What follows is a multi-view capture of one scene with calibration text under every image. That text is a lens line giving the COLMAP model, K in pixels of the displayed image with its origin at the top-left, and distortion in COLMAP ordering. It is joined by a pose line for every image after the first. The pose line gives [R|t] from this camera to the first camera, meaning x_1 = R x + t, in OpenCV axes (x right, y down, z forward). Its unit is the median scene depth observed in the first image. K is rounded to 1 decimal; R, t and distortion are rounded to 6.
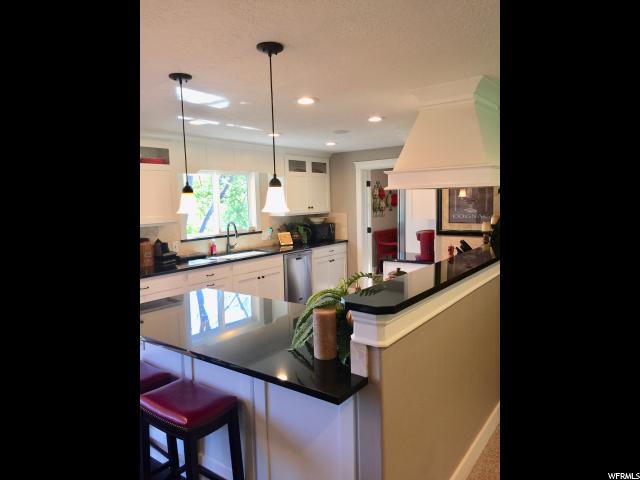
lens RADIAL K [[422.6, 0, 320.0], [0, 422.6, 240.0], [0, 0, 1]] dist [0.002822, 0.000217]
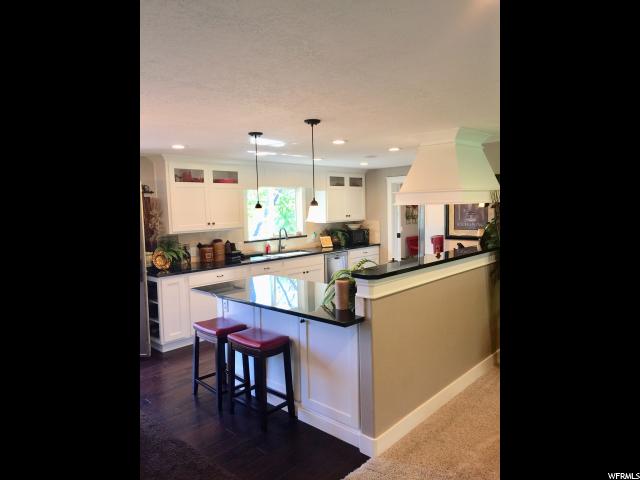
lens RADIAL K [[422.6, 0, 320.0], [0, 422.6, 240.0], [0, 0, 1]] dist [0.002822, 0.000217]
pose [[0.994030, 0.011381, -0.108511, 0.037018], [-0.012952, 0.999821, -0.013788, 0.010769], [0.108335, 0.015111, 0.994000, -0.241326]]
